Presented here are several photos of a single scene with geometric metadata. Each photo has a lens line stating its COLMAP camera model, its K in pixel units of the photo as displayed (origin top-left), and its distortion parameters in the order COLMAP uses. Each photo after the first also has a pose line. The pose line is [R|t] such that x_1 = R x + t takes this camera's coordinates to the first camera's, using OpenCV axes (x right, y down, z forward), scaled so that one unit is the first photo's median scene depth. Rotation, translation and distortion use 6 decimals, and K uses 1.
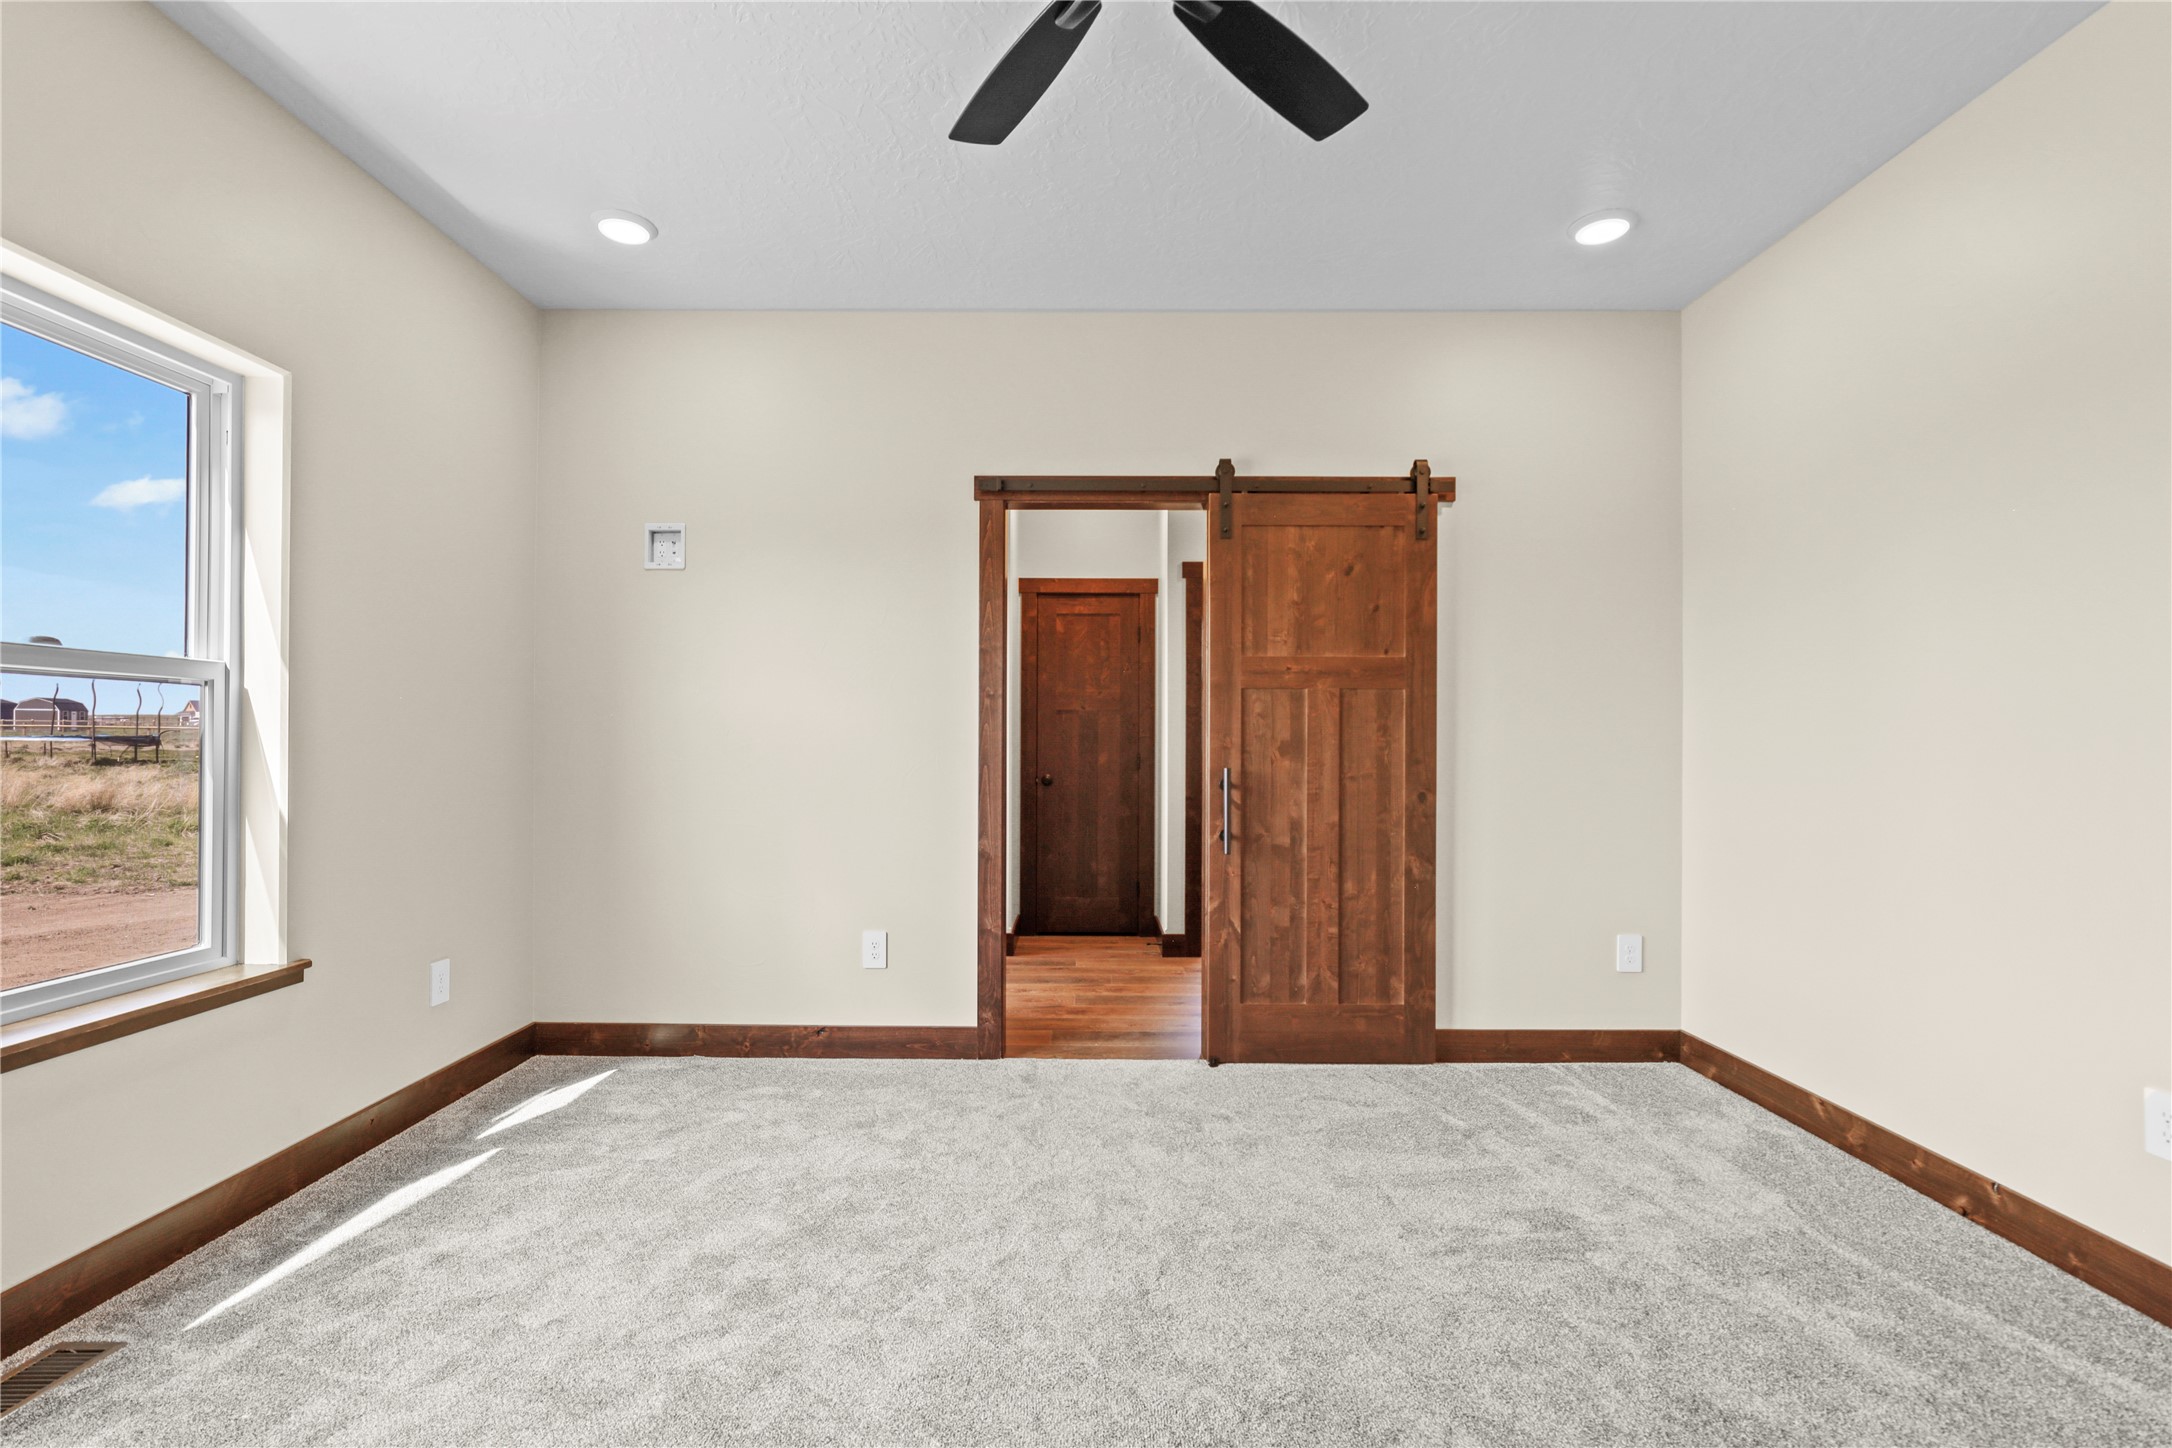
lens RADIAL K [[990.7, 0, 1085.1], [0, 990.7, 736.2], [0, 0, 1]] dist [-0.010501, 0.002688]
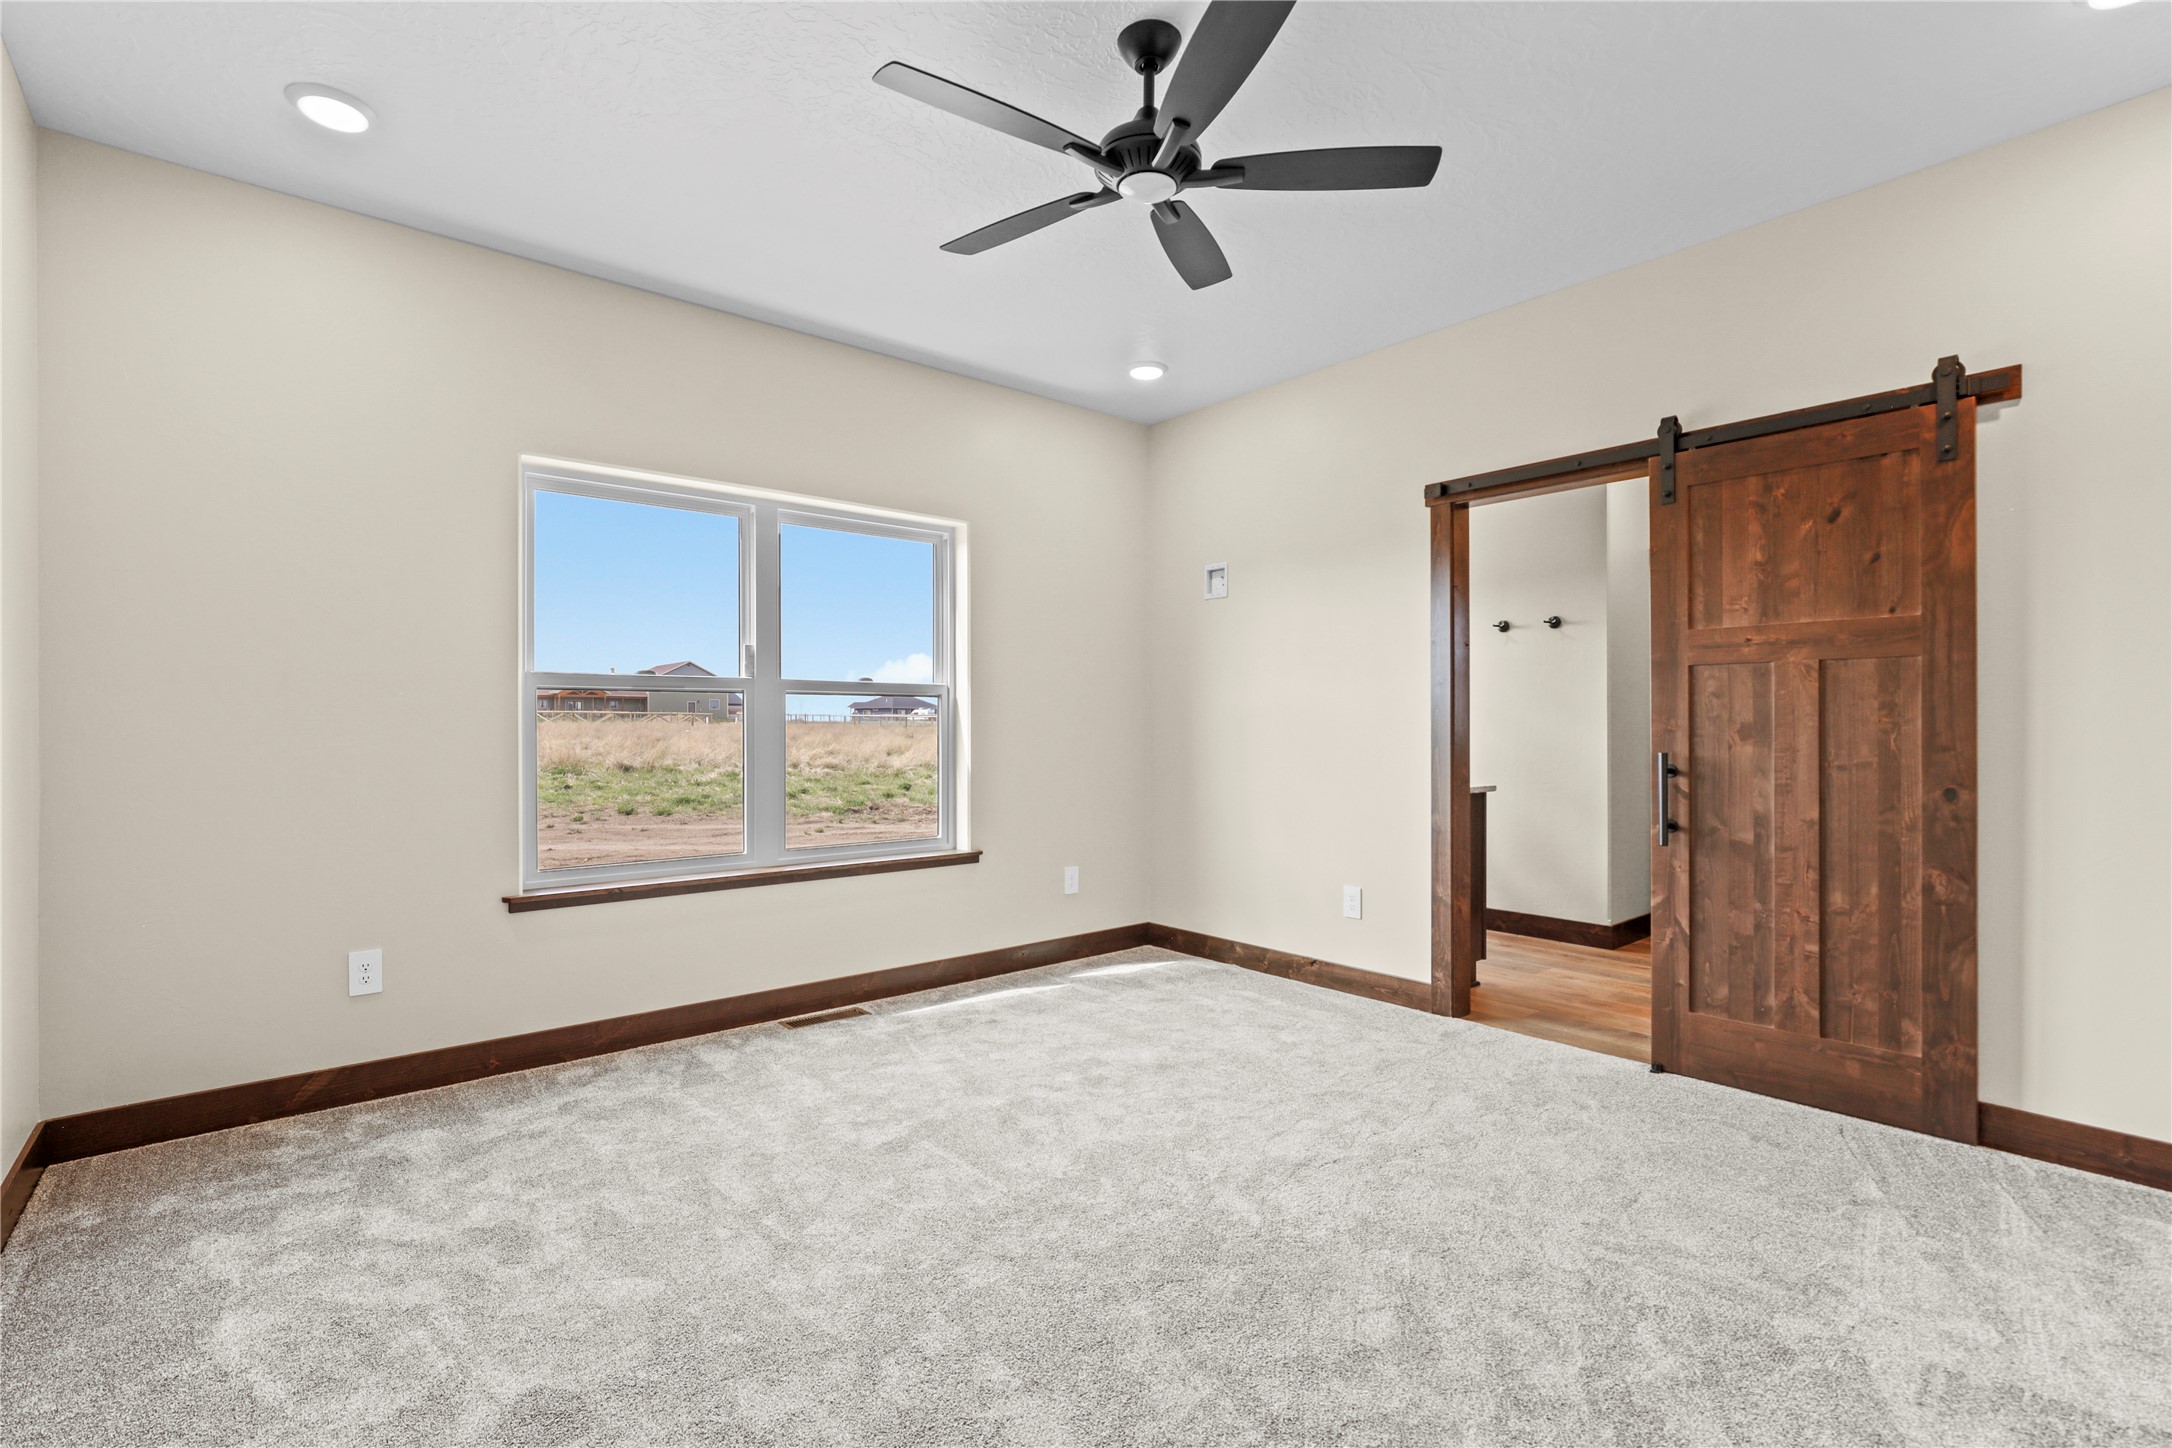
lens RADIAL K [[990.7, 0, 1073.7], [0, 990.7, 725.7], [0, 0, 1]] dist [-0.010501, 0.002688]
pose [[0.647245, -0.005021, -0.762265, 0.483046], [0.006634, 0.999978, -0.000954, 0.004109], [0.762253, -0.004440, 0.647264, -0.017245]]
